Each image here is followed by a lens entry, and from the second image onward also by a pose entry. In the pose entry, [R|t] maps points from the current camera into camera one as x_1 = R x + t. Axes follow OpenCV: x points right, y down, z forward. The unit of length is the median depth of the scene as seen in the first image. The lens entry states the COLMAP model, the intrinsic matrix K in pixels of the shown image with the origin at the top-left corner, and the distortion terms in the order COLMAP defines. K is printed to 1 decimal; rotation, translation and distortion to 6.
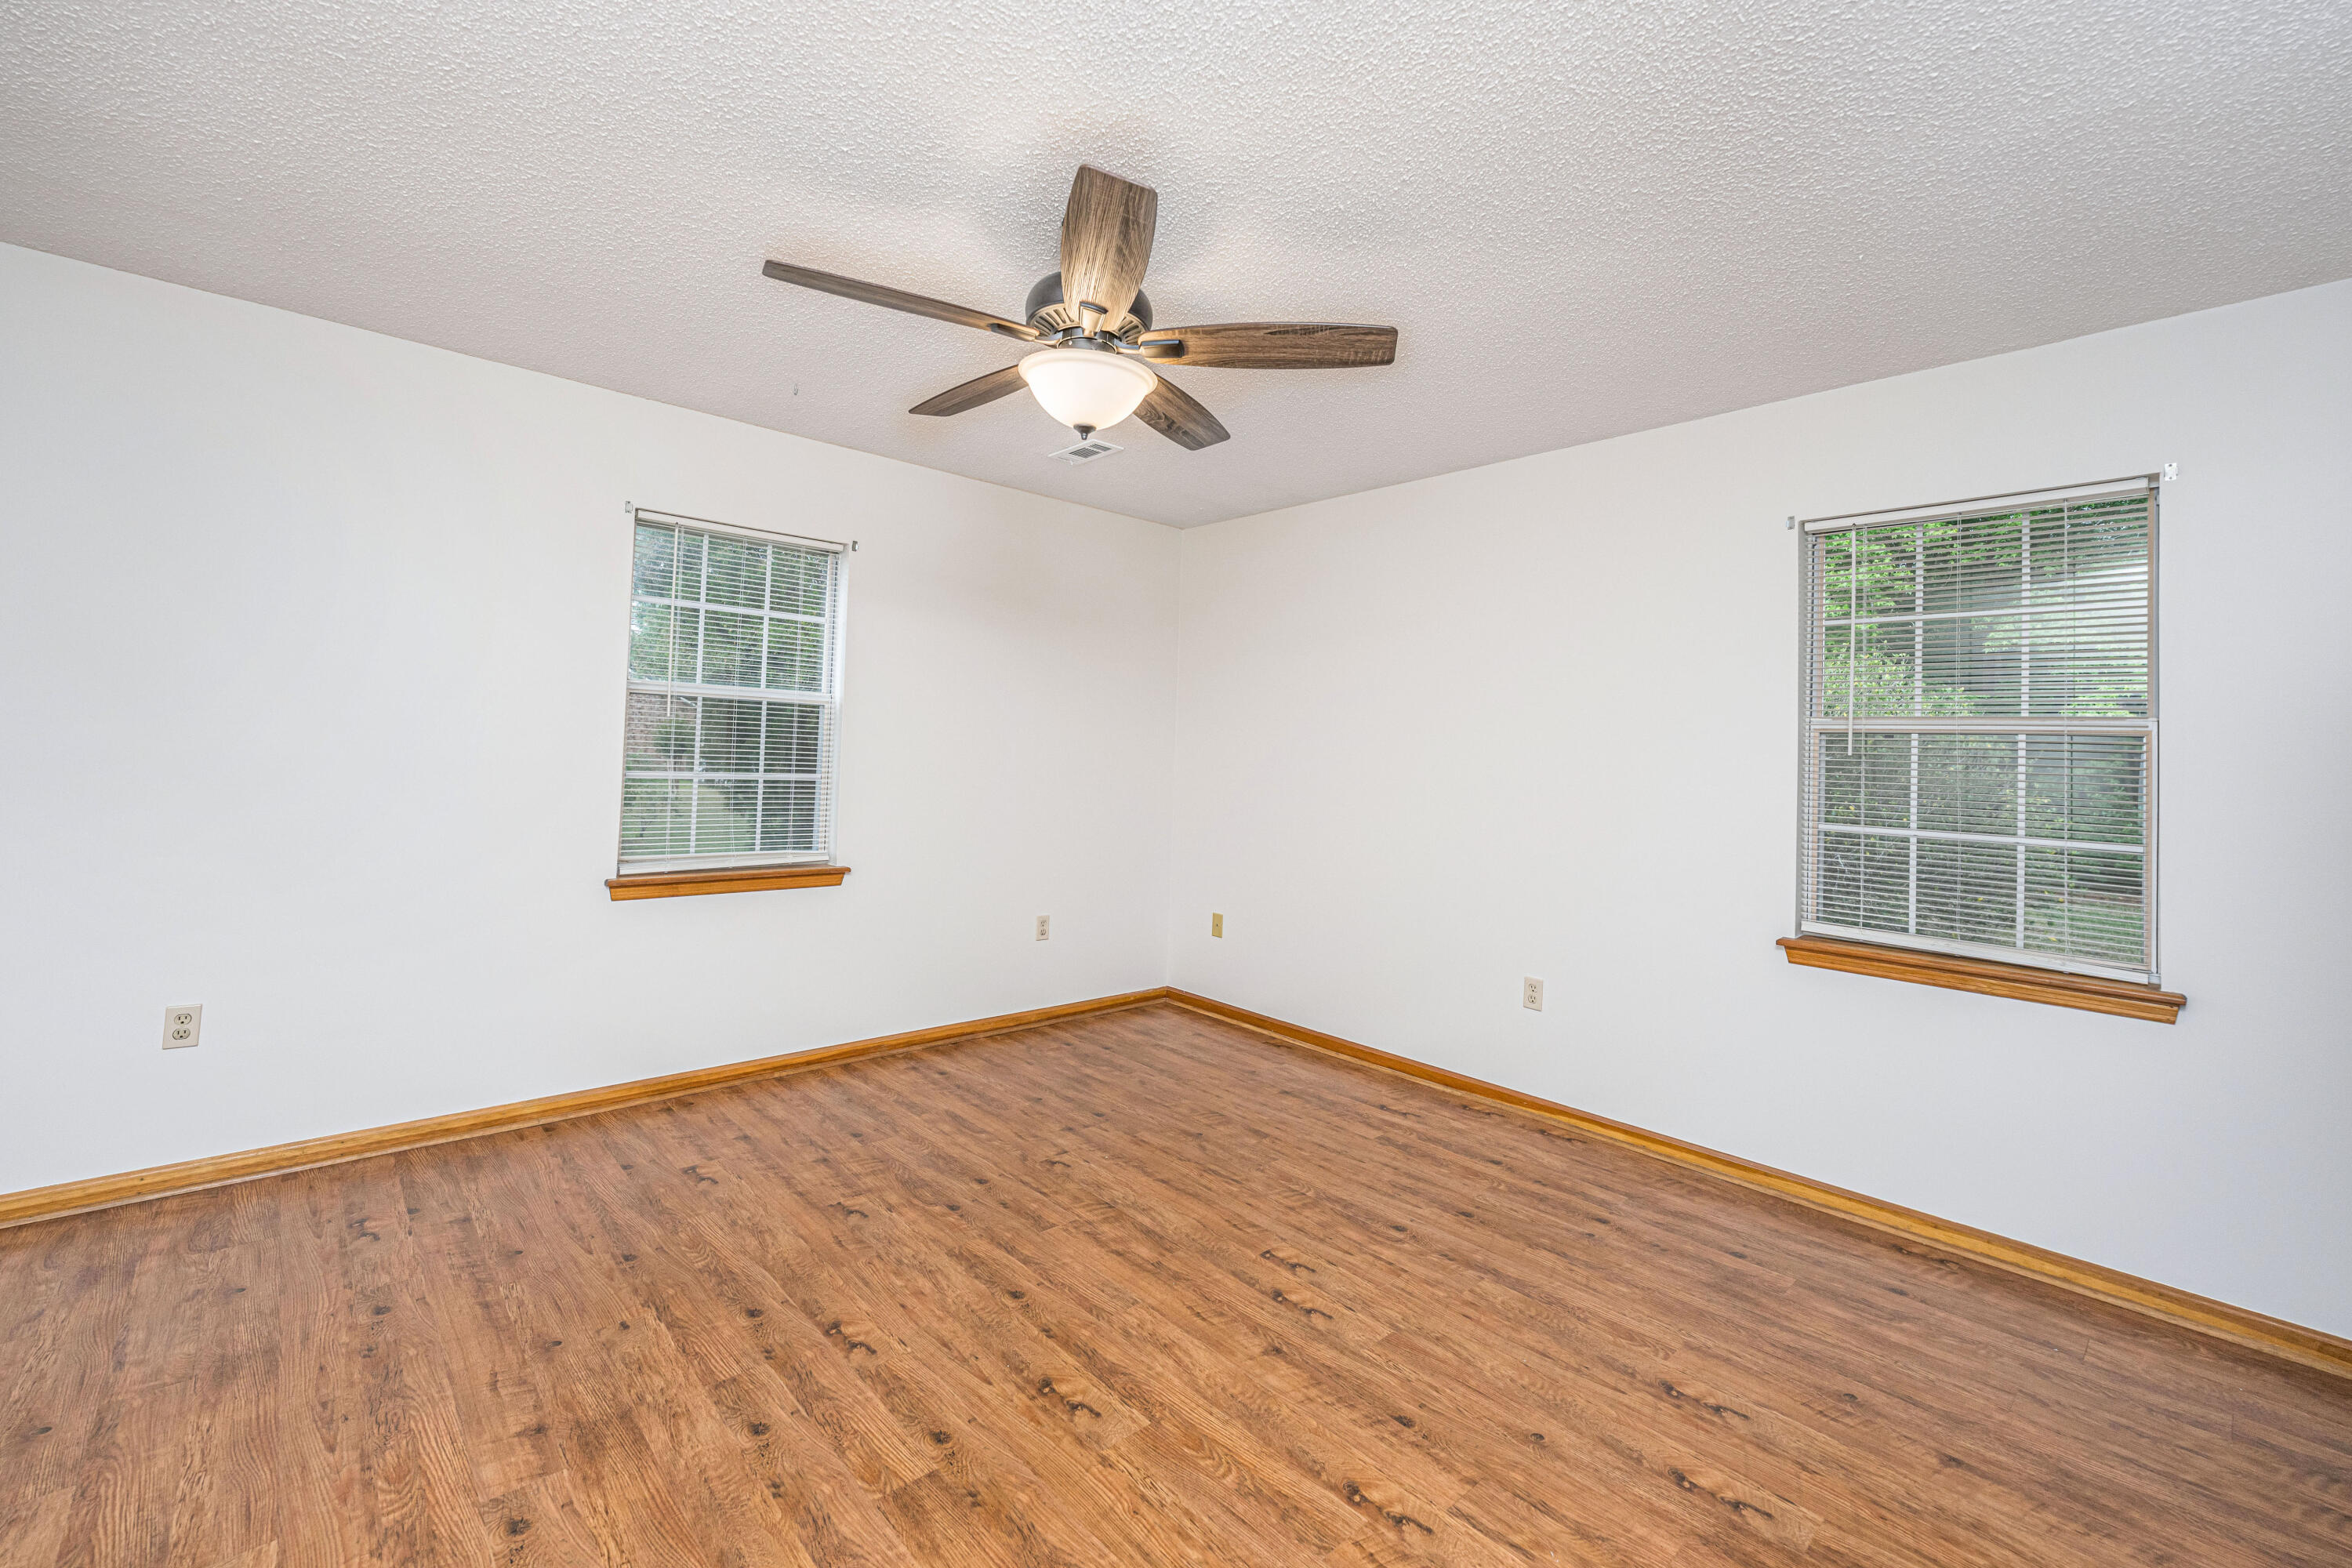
lens RADIAL K [[957.6, 0, 1200.7], [0, 957.6, 766.0], [0, 0, 1]] dist [0.000025, 0.000954]
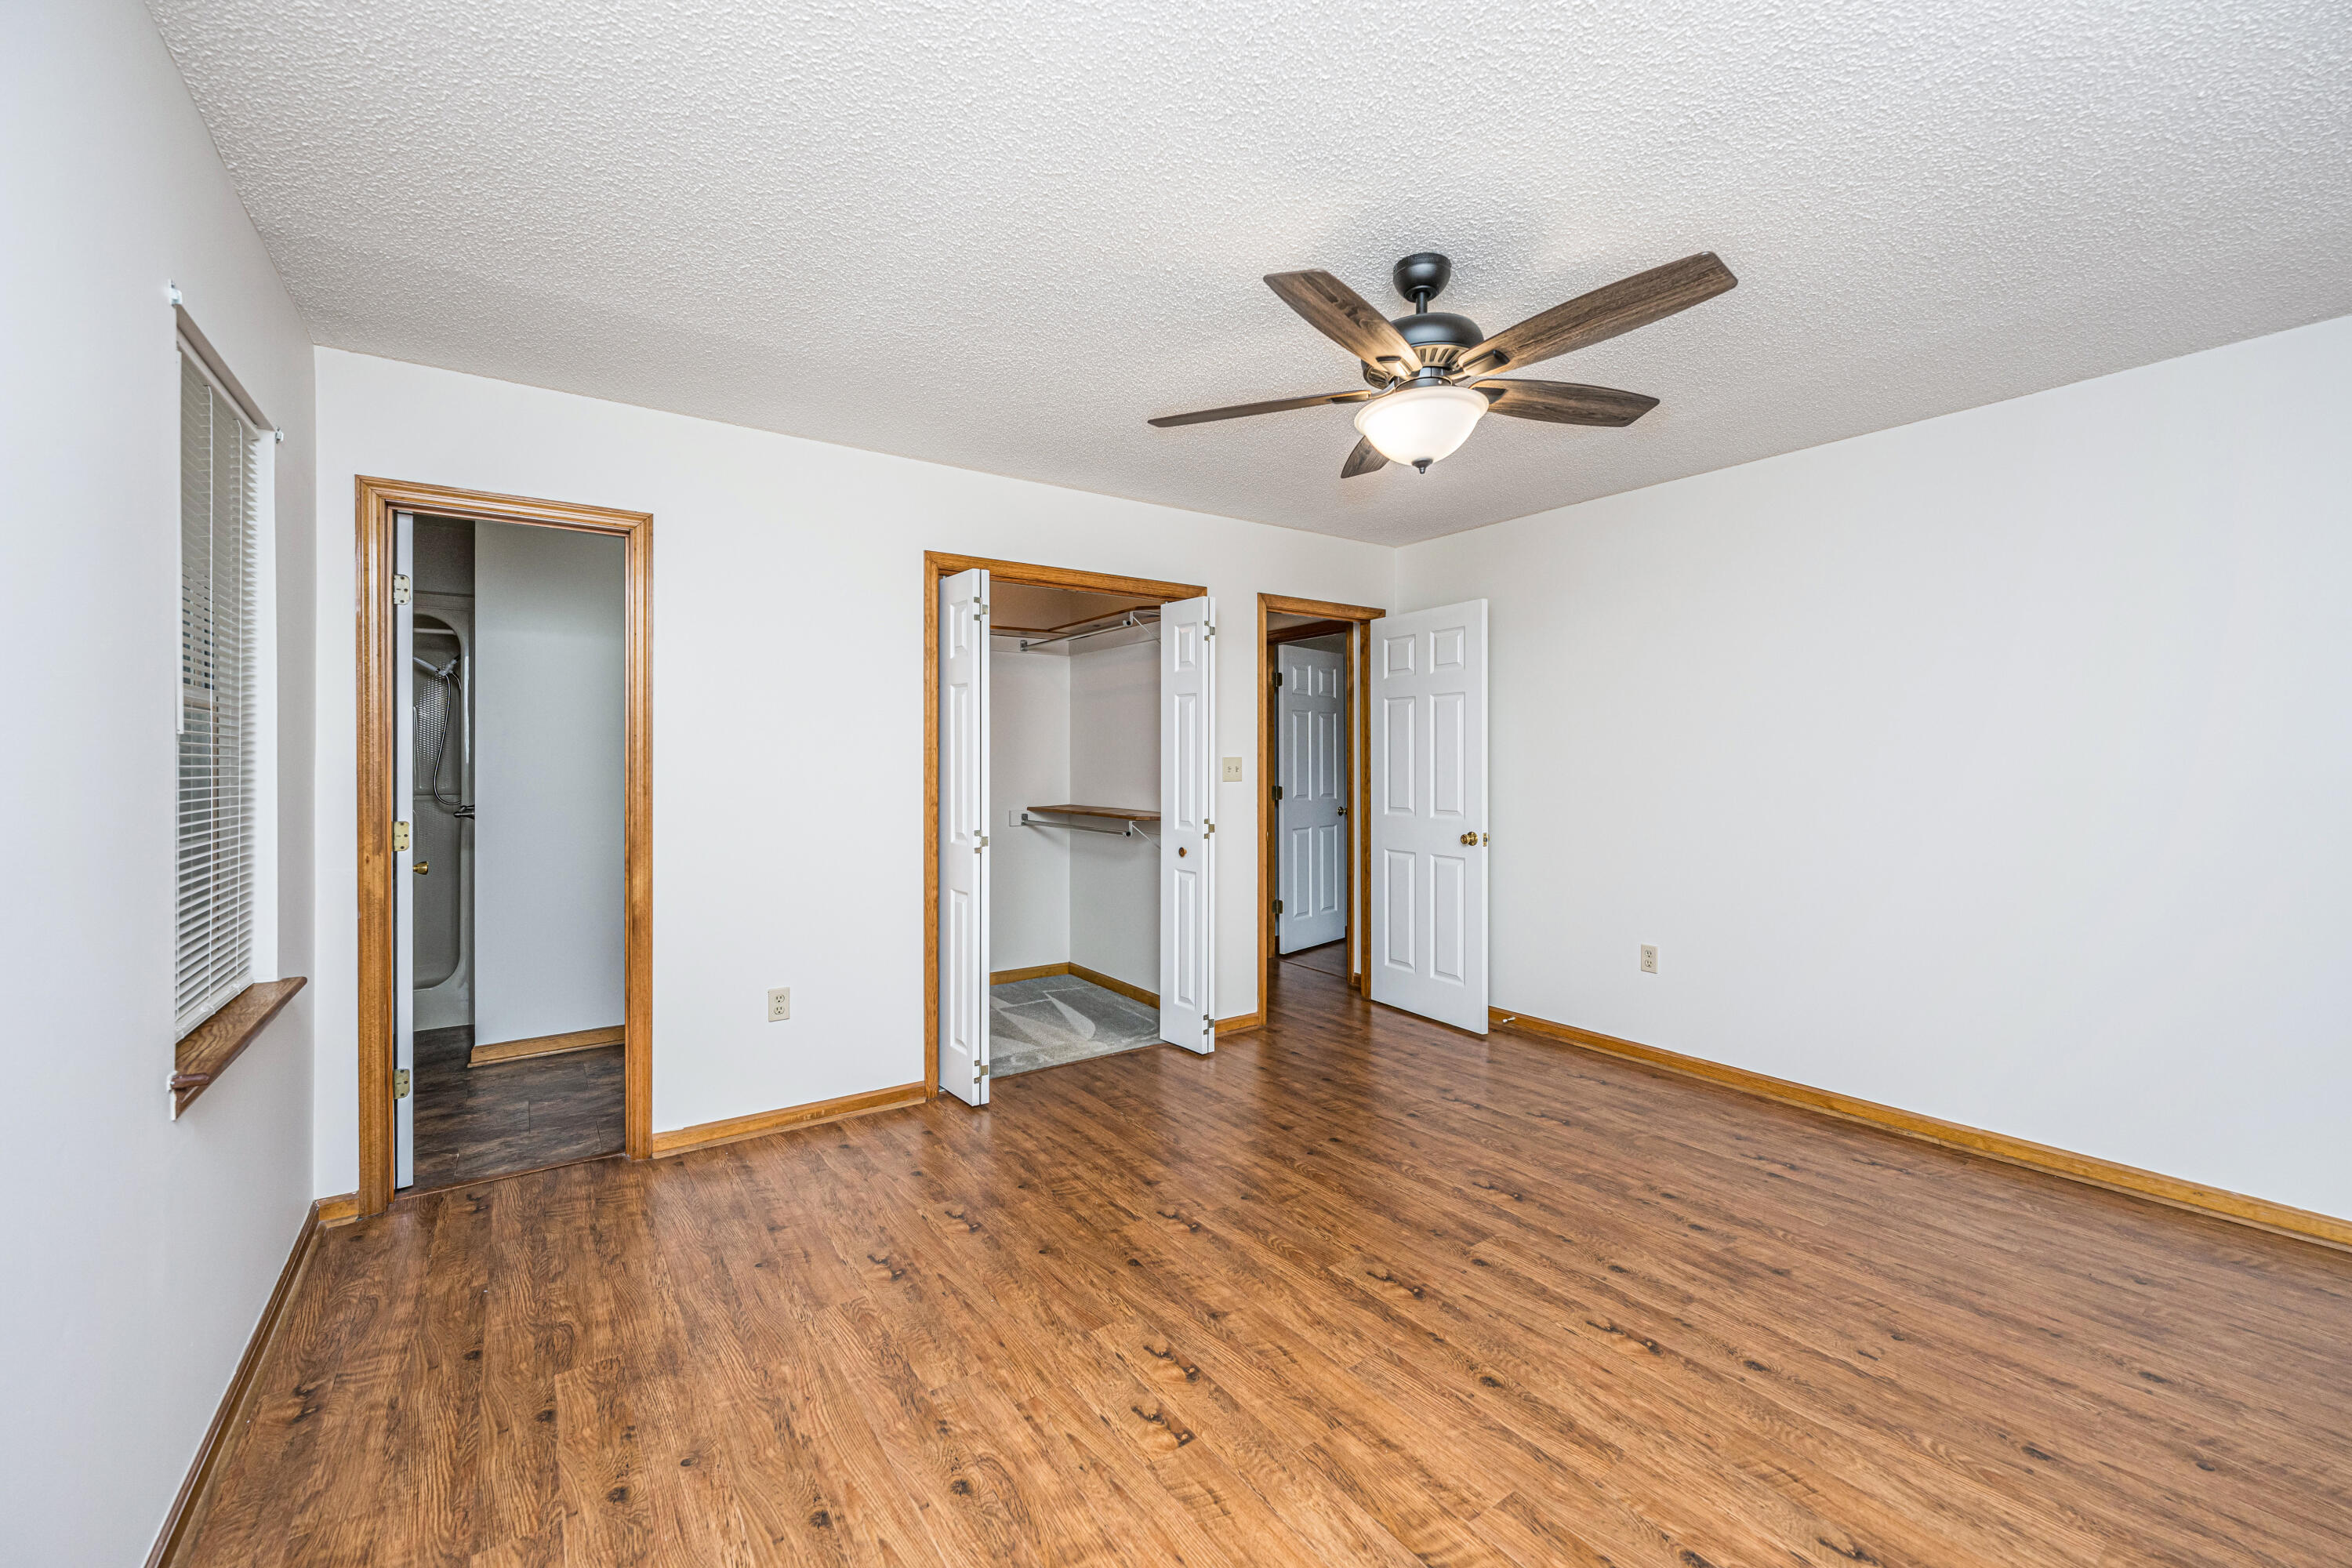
lens RADIAL K [[957.6, 0, 1174.9], [0, 957.6, 762.0], [0, 0, 1]] dist [0.000025, 0.000954]
pose [[-0.986247, -0.031286, 0.162287, -0.030604], [-0.028475, 0.999402, 0.019619, -0.031166], [-0.162804, 0.014728, -0.986548, 1.949525]]
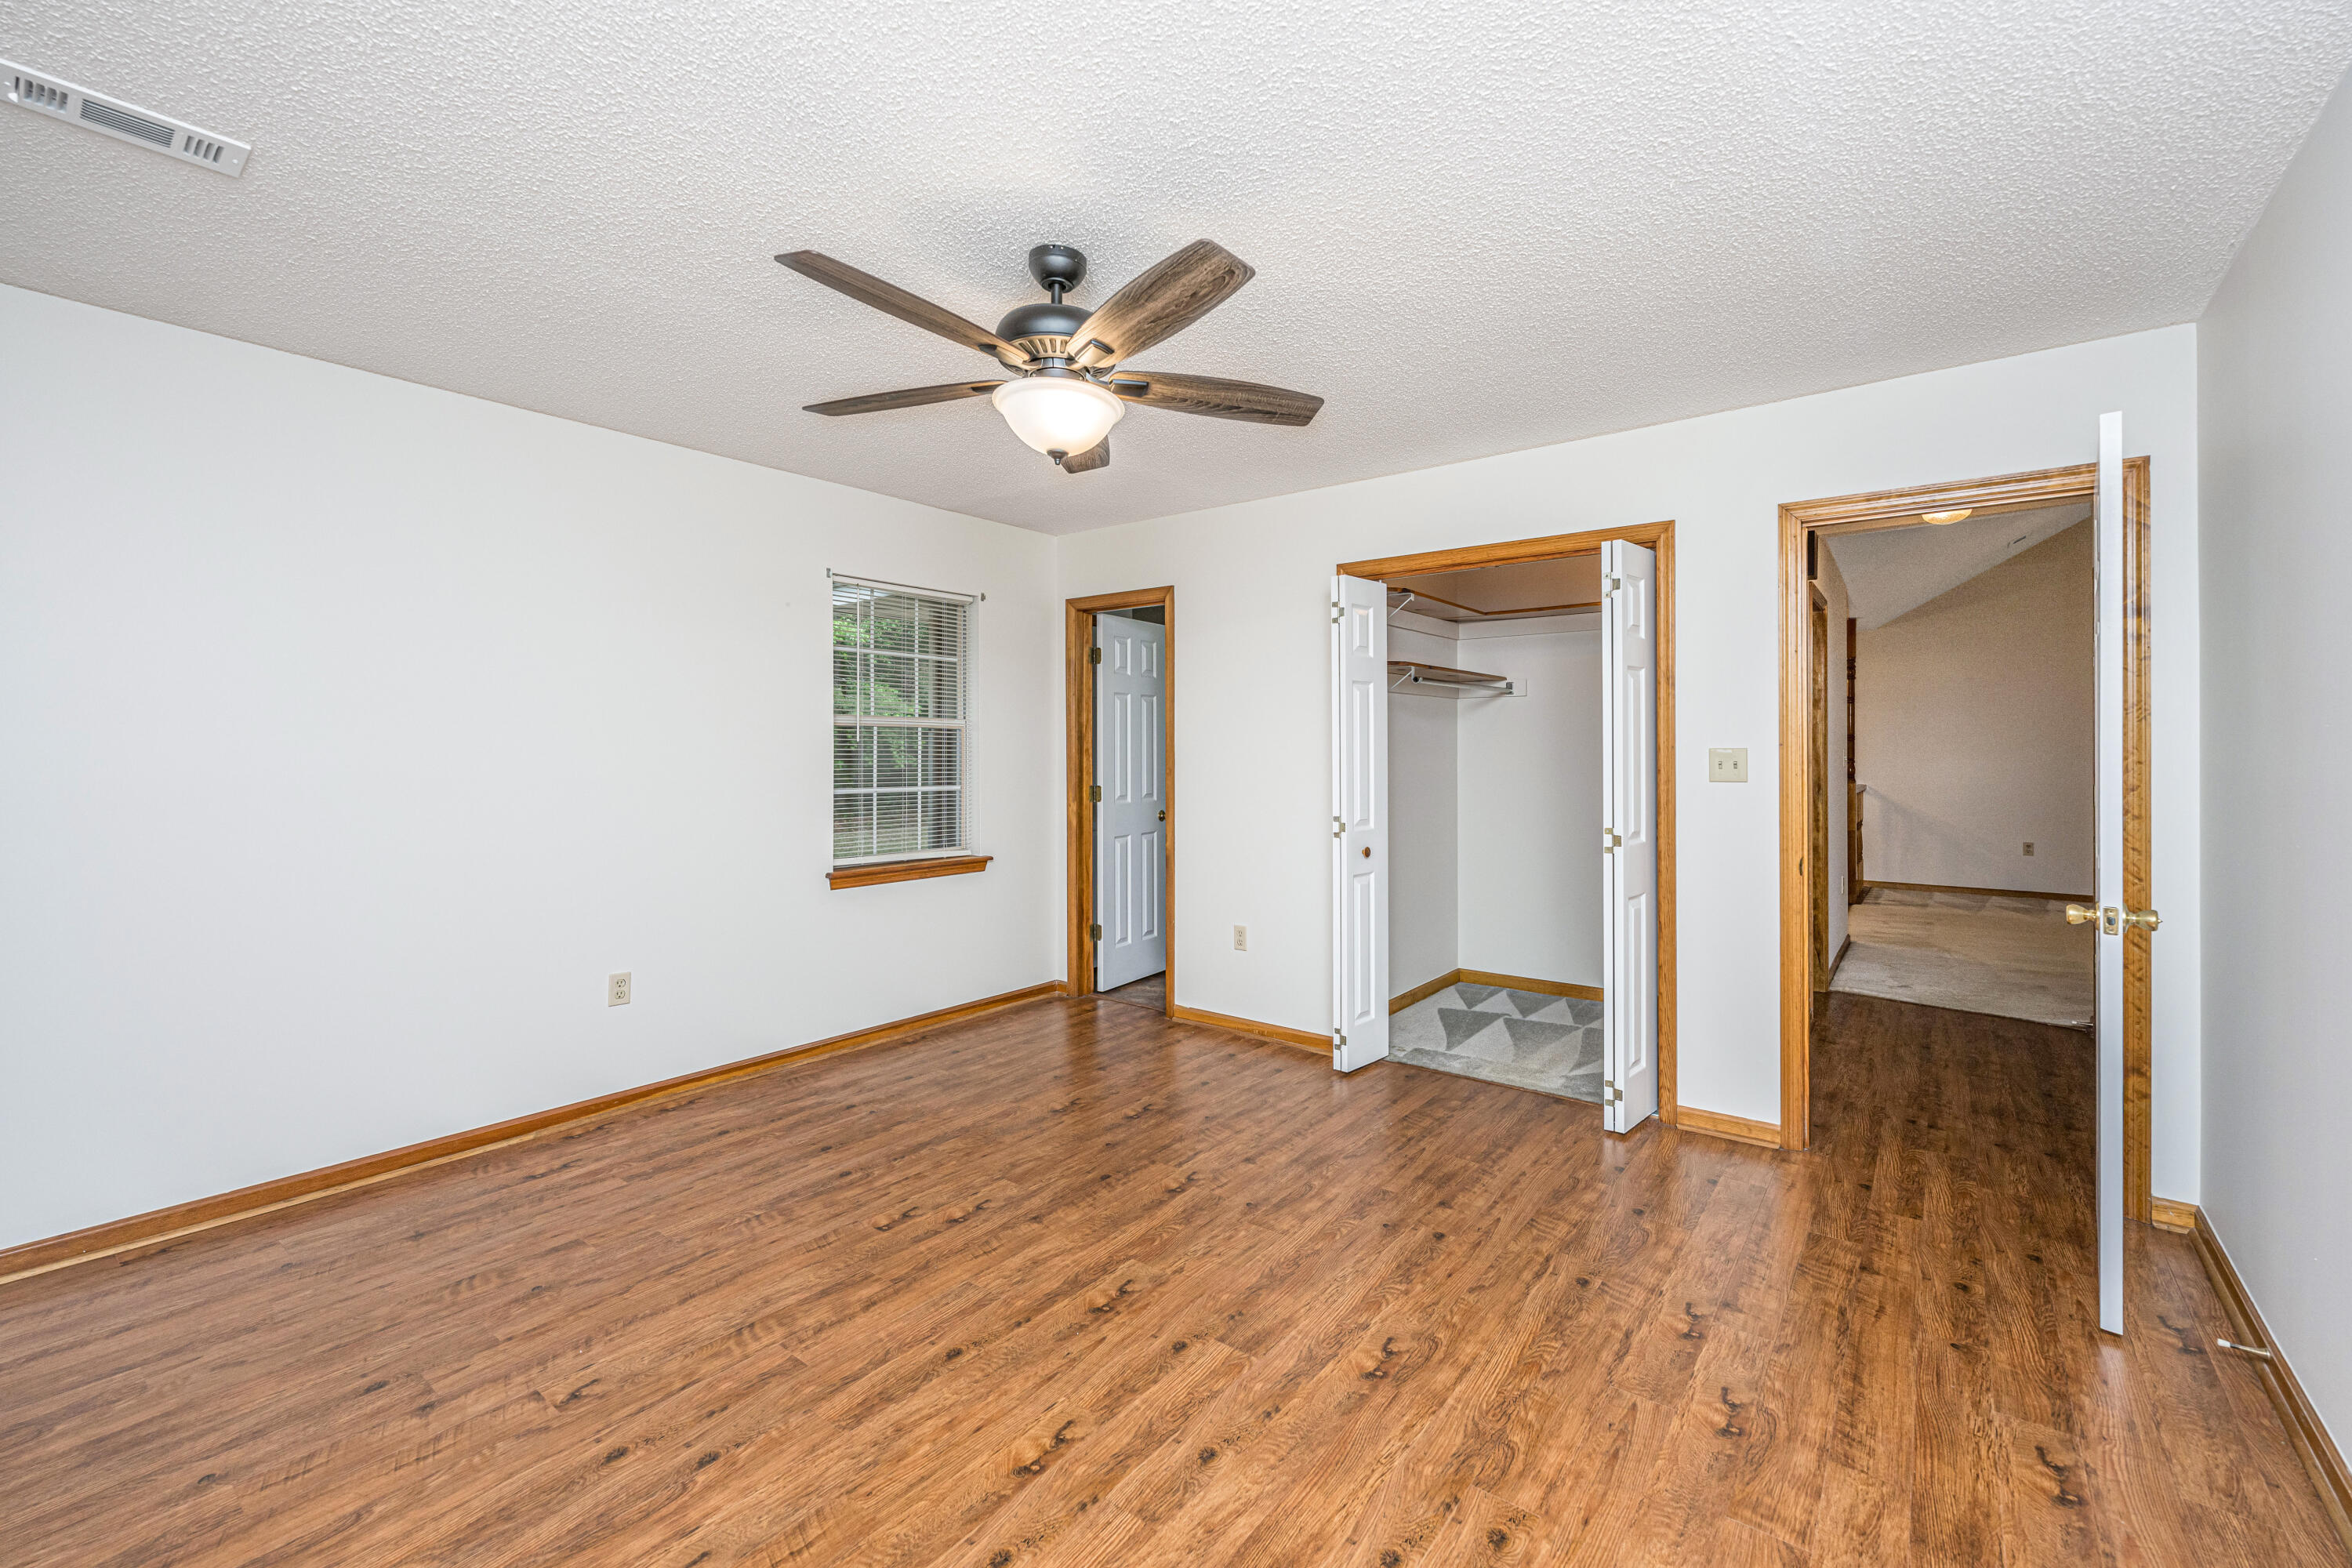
lens RADIAL K [[957.6, 0, 1180.2], [0, 957.6, 806.2], [0, 0, 1]] dist [0.000025, 0.000954]
pose [[-0.135074, -0.087414, 0.986972, -1.089304], [0.009785, 0.995935, 0.089547, -0.043292], [-0.990787, 0.021753, -0.133670, 0.914521]]
